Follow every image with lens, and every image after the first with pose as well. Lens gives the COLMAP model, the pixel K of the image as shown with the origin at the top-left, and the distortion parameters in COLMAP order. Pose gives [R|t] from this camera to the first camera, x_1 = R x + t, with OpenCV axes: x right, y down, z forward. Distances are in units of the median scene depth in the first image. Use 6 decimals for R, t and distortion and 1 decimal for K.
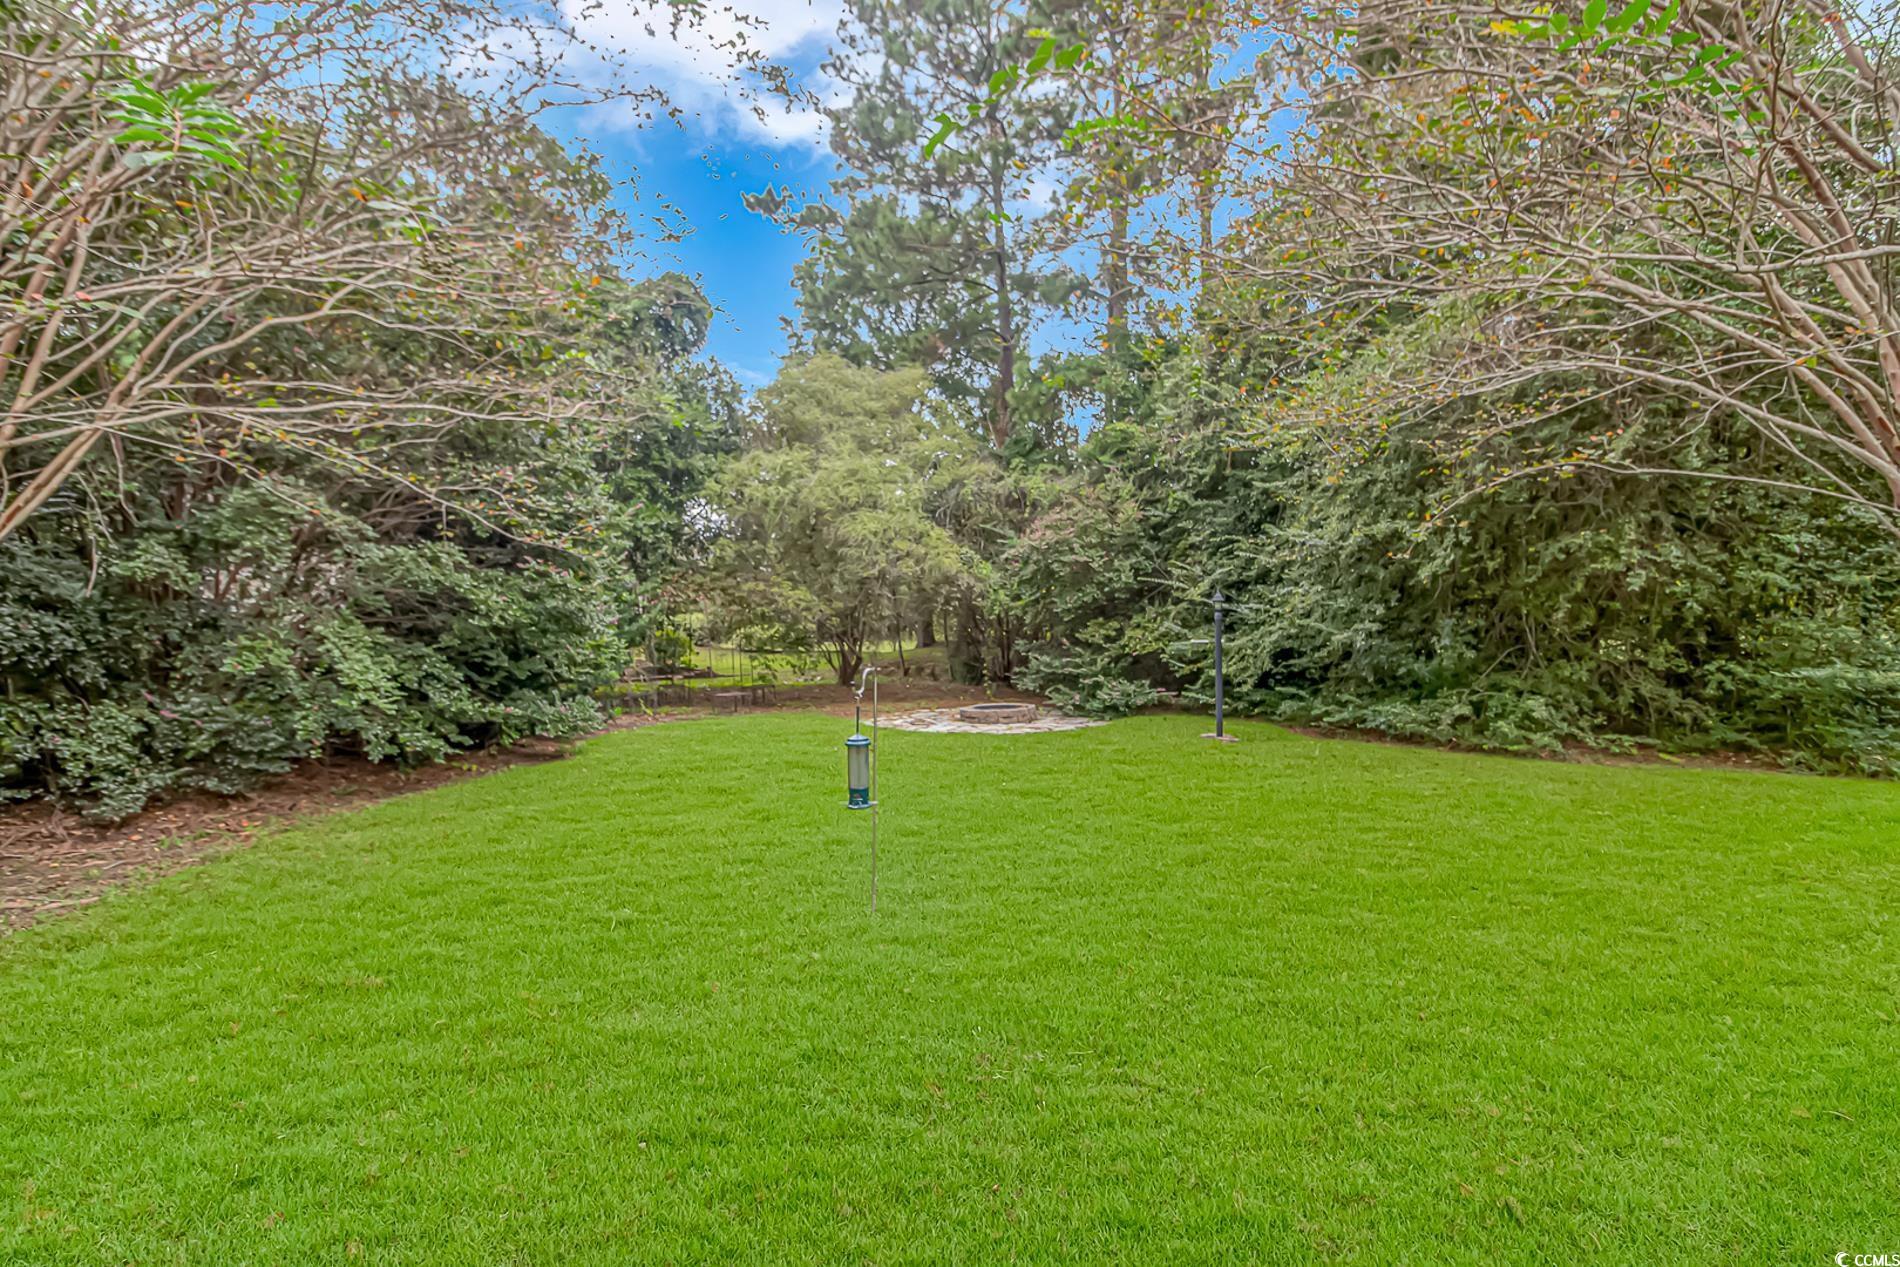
lens RADIAL K [[902.1, 0, 947.7], [0, 902.1, 631.2], [0, 0, 1]] dist [0.002865, -0.009547]
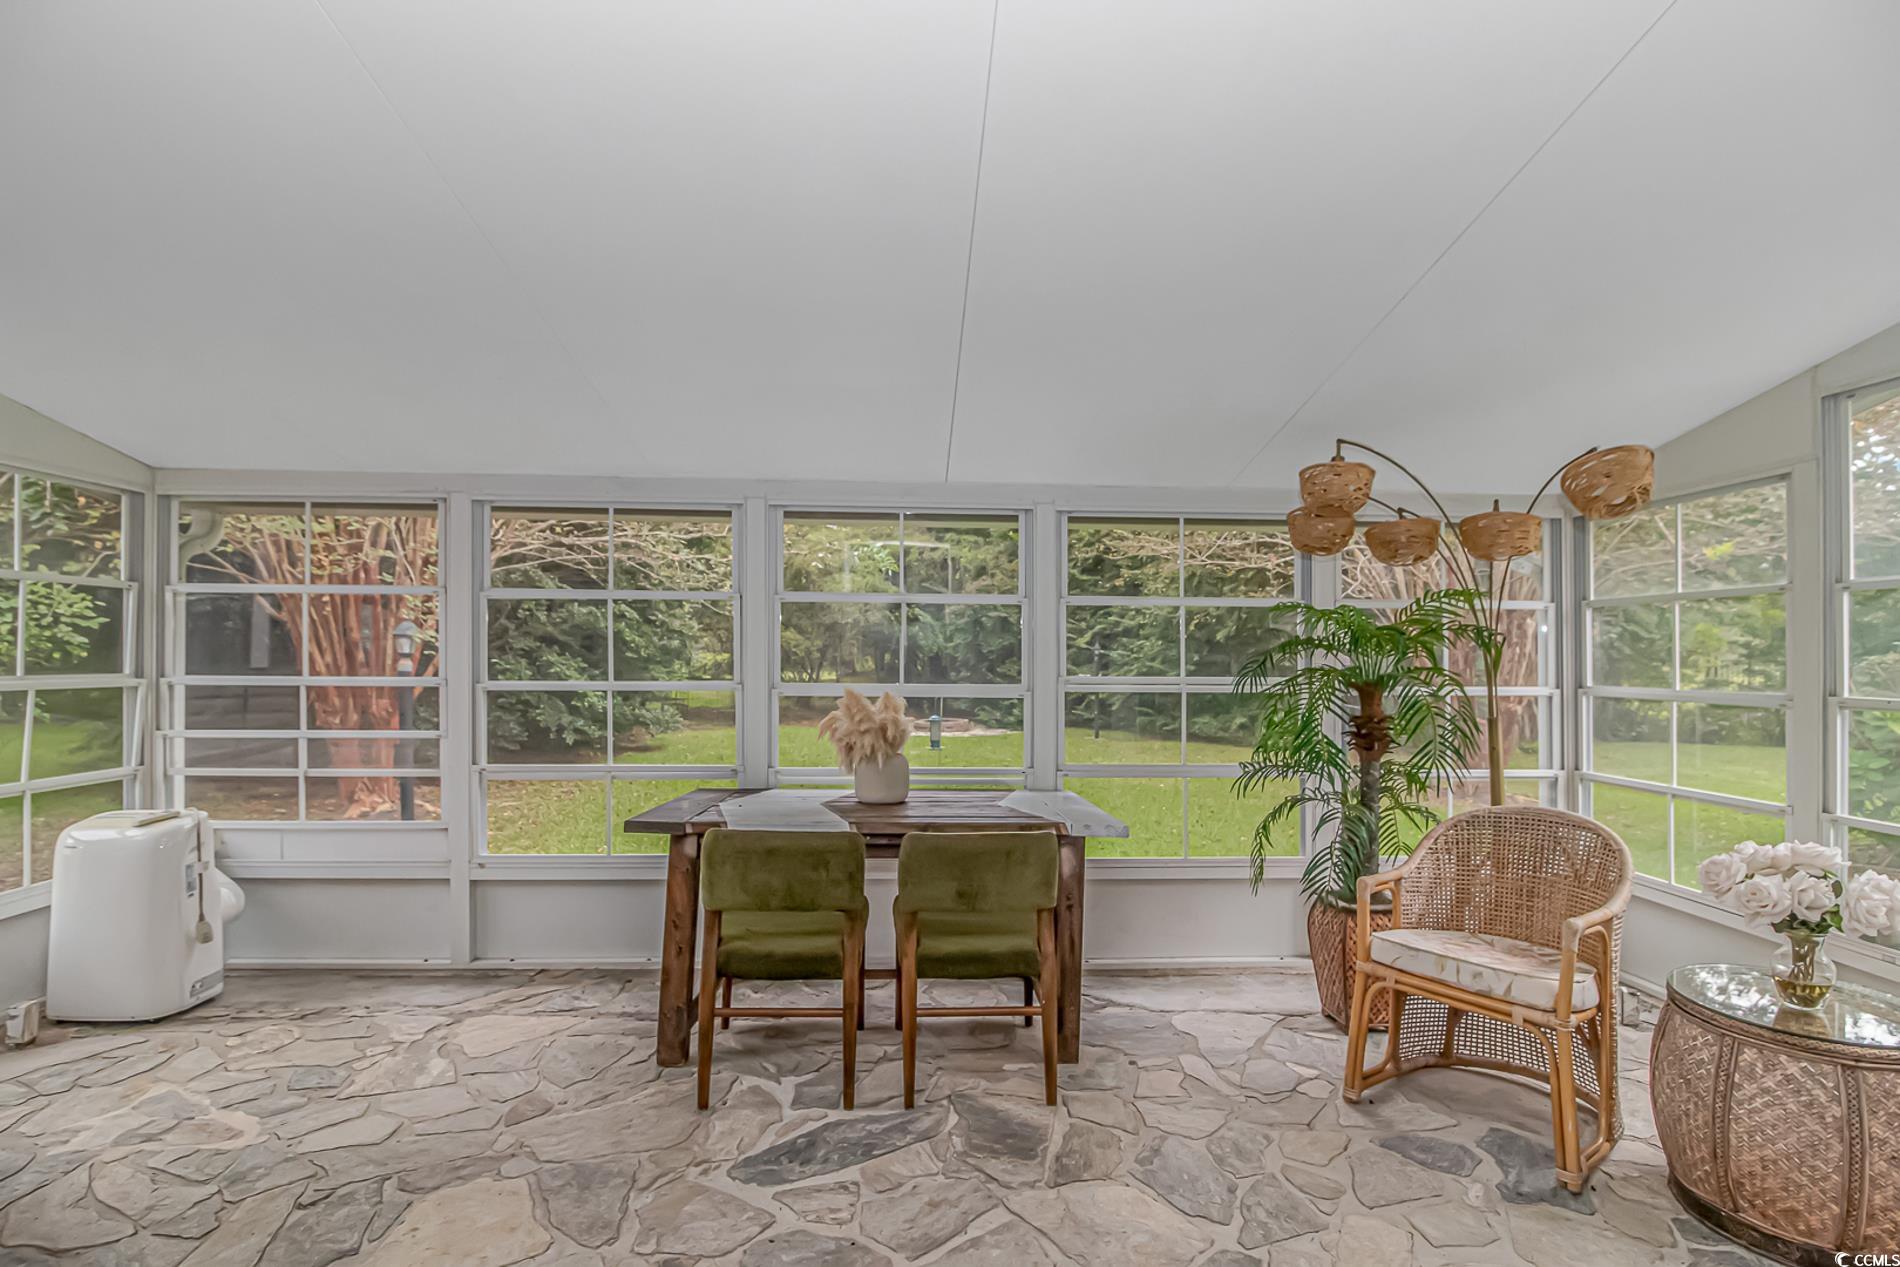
lens RADIAL K [[902.1, 0, 953.1], [0, 902.1, 644.1], [0, 0, 1]] dist [0.002865, -0.009547]
pose [[0.990912, 0.020802, 0.132895, -0.122537], [-0.018061, 0.999599, -0.021797, -0.003907], [-0.133295, 0.019199, 0.990890, -0.407464]]
